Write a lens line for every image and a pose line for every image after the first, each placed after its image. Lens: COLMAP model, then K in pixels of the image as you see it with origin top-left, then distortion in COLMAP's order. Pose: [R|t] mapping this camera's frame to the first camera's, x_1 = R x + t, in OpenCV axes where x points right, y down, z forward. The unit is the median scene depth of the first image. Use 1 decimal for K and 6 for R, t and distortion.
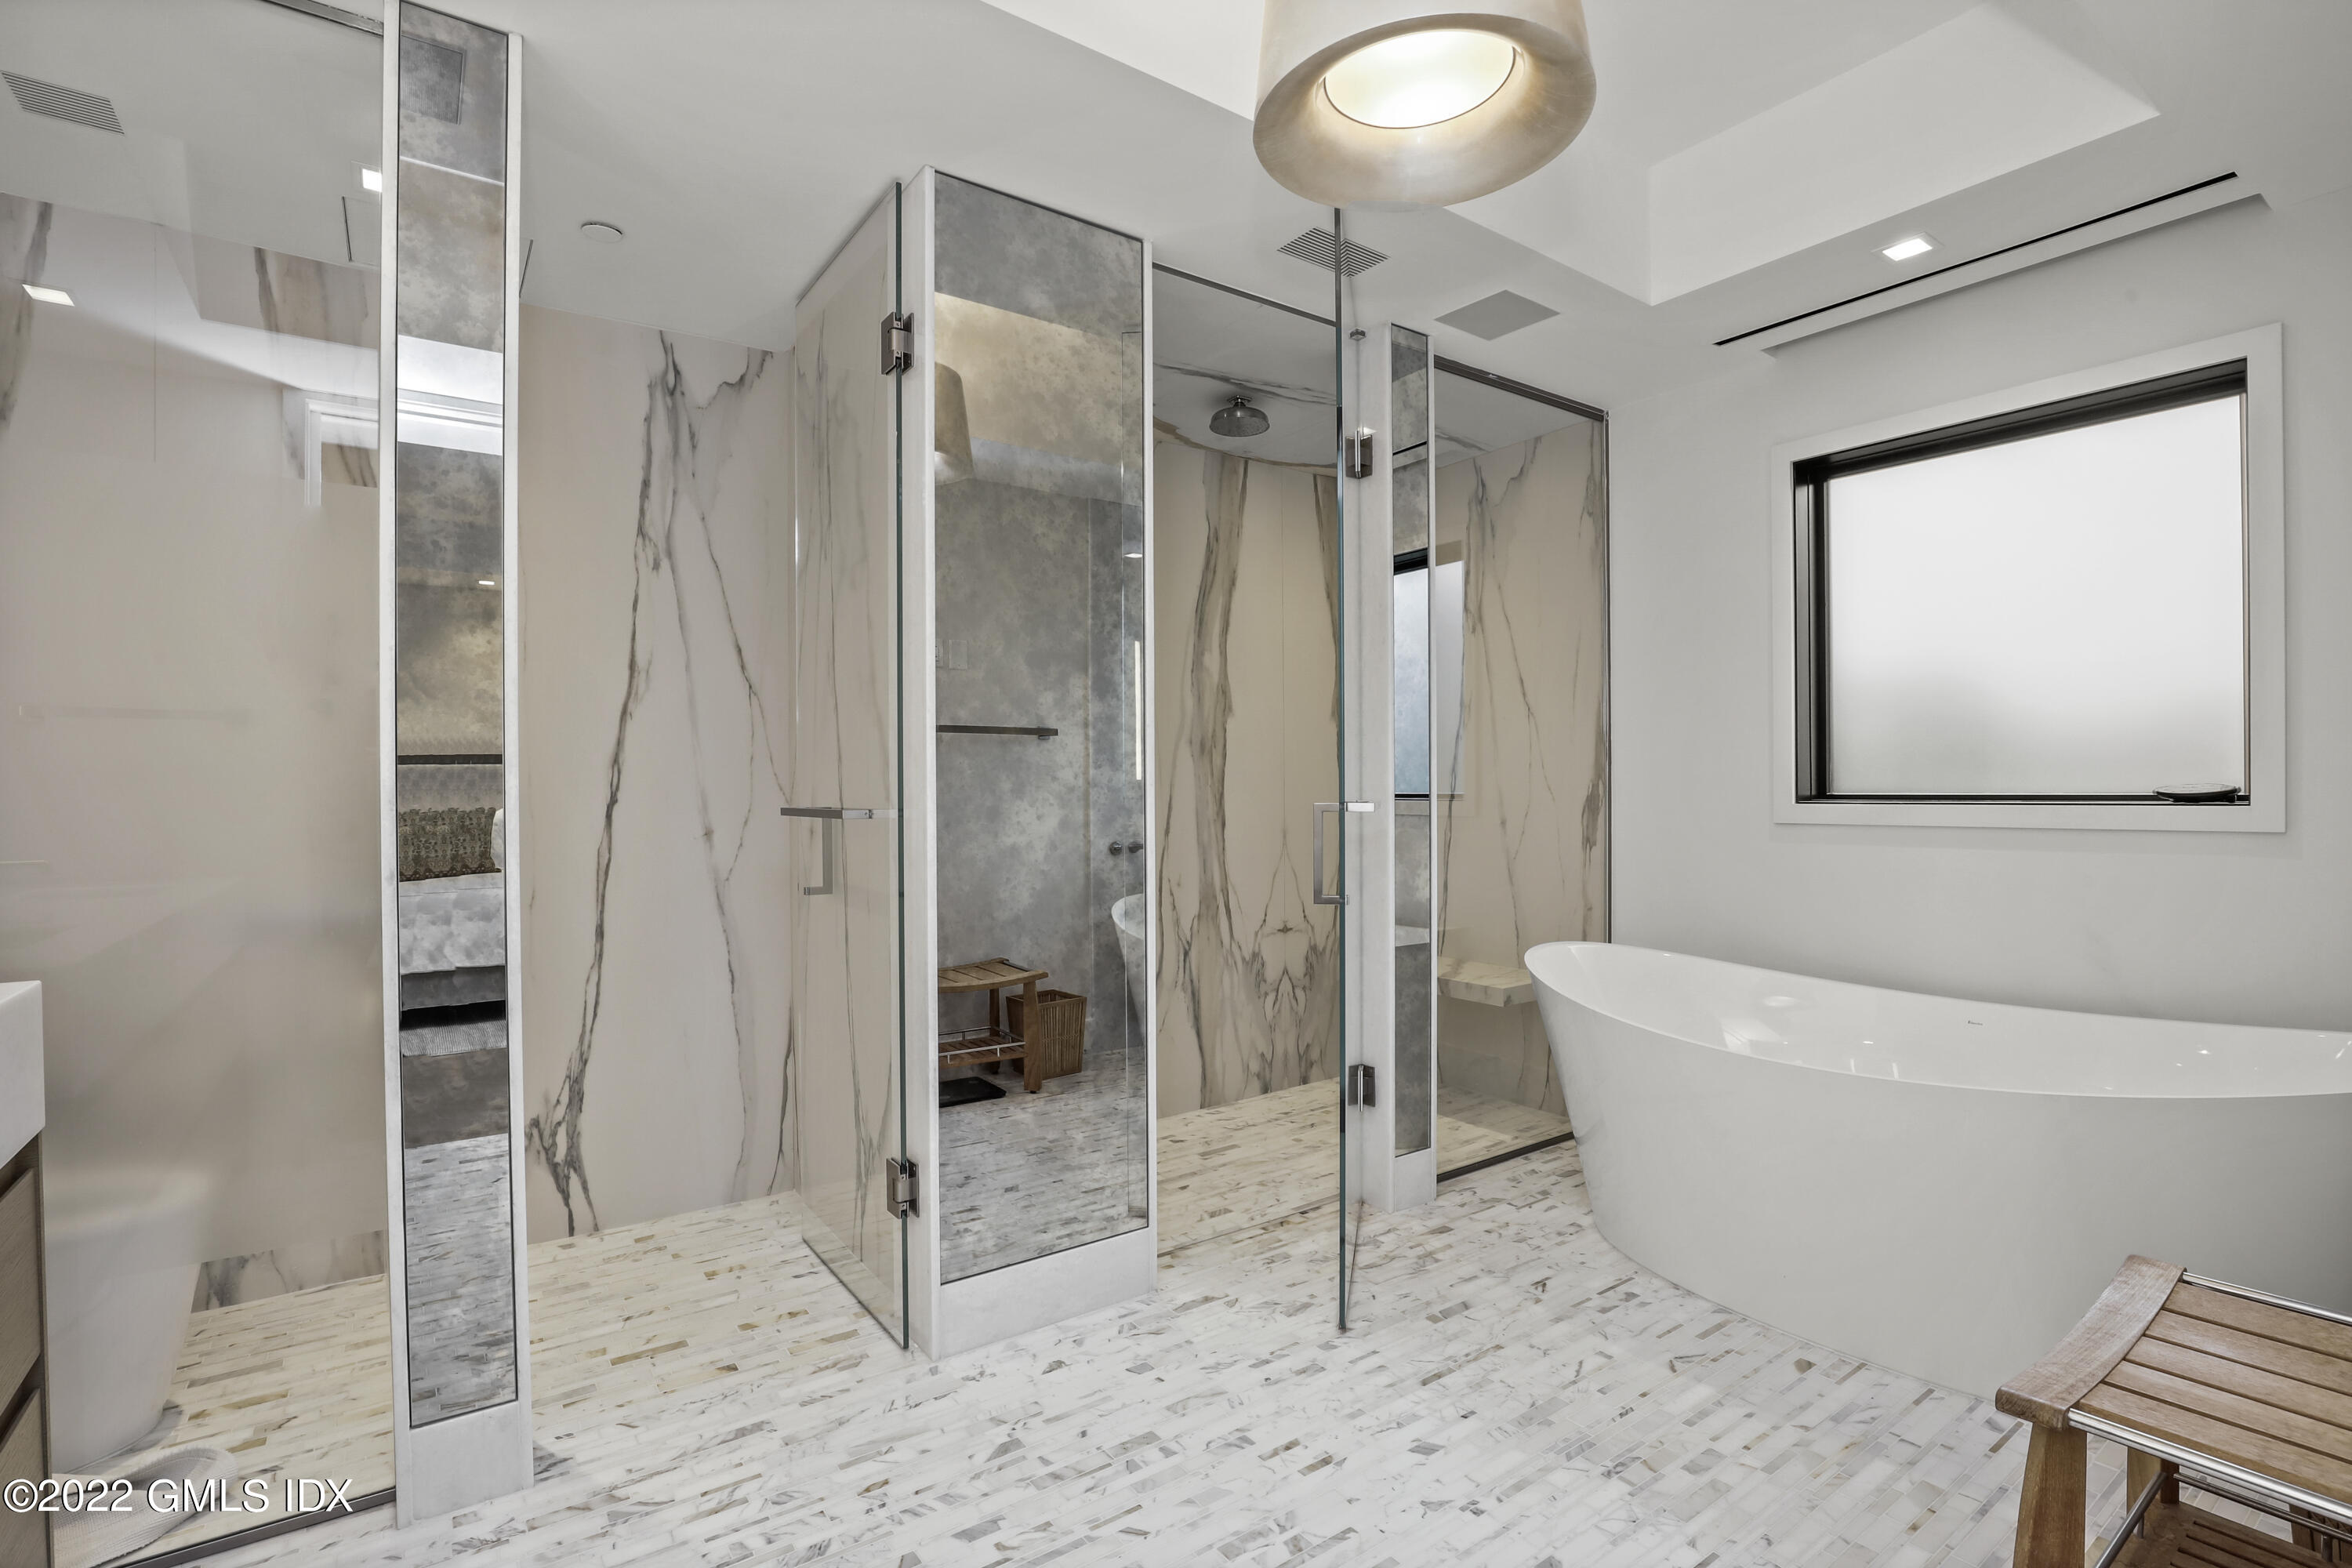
lens RADIAL K [[1080.7, 0, 1177.5], [0, 1080.7, 786.9], [0, 0, 1]] dist [-0.014096, -0.000558]
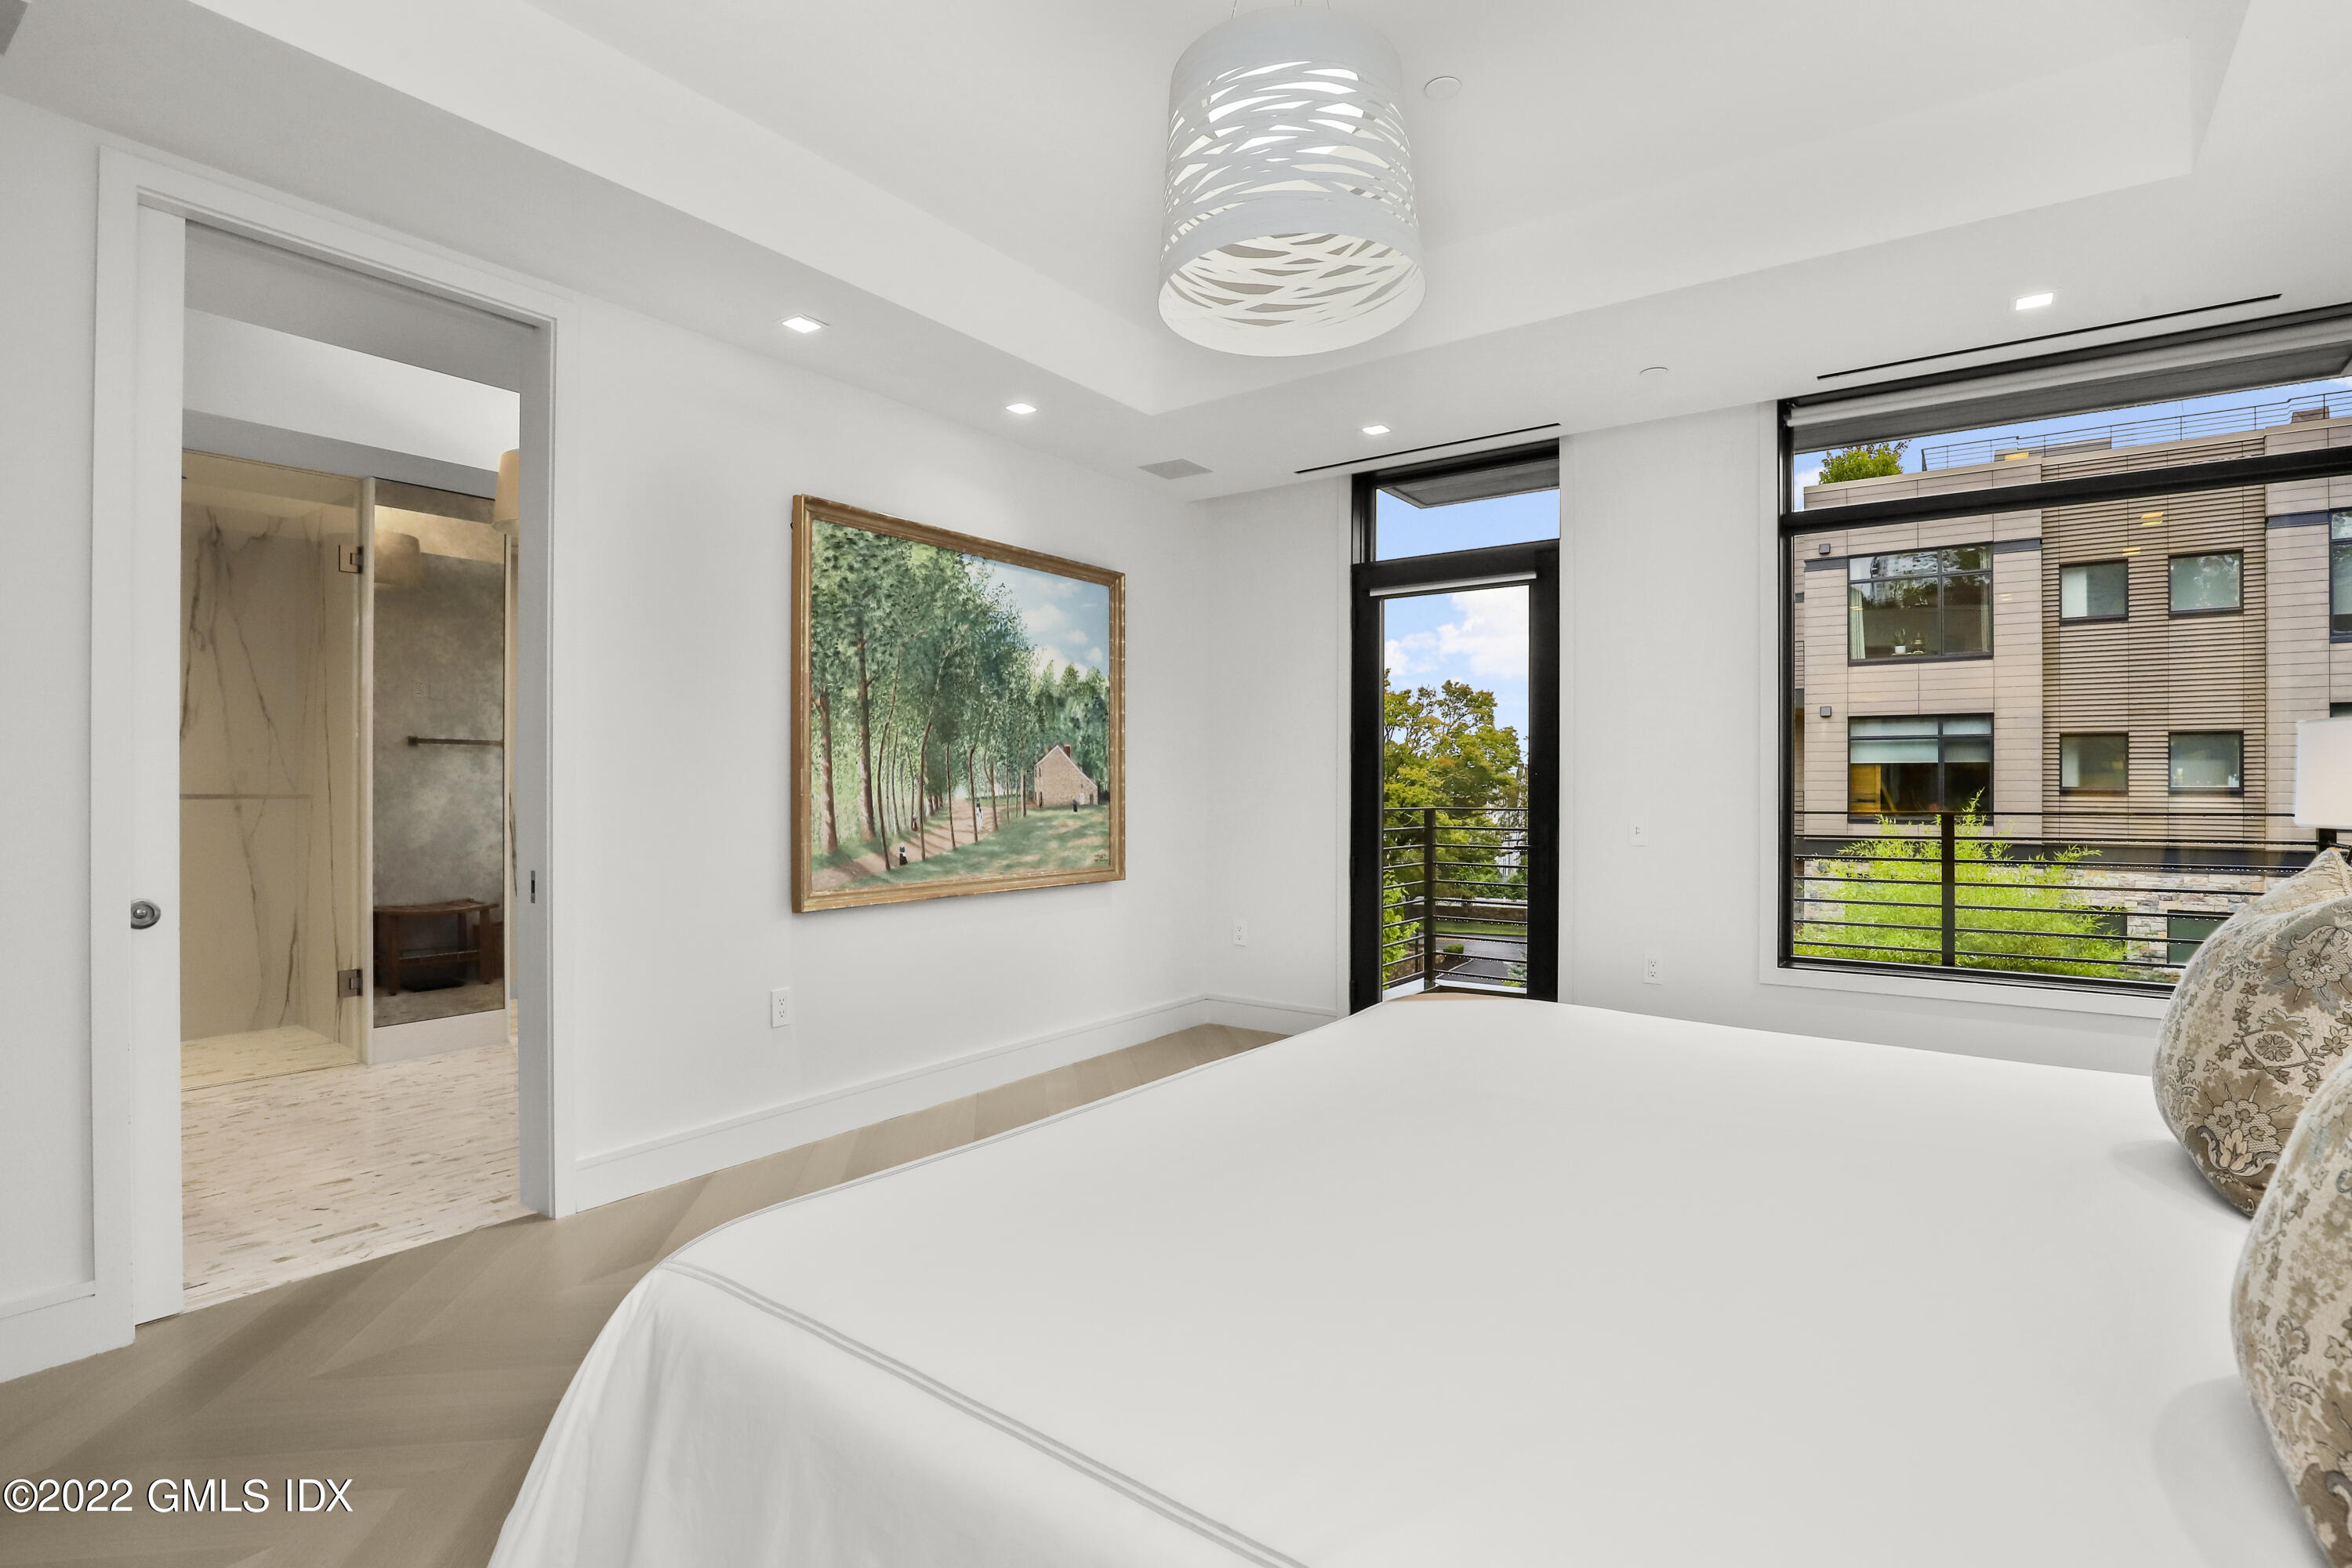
lens RADIAL K [[1080.7, 0, 1176.6], [0, 1080.7, 779.4], [0, 0, 1]] dist [-0.014096, -0.000558]
pose [[0.953579, 0.006253, 0.301079, 0.574883], [-0.003615, 0.999950, -0.009319, 0.008426], [-0.301122, 0.007798, 0.953554, -1.293109]]
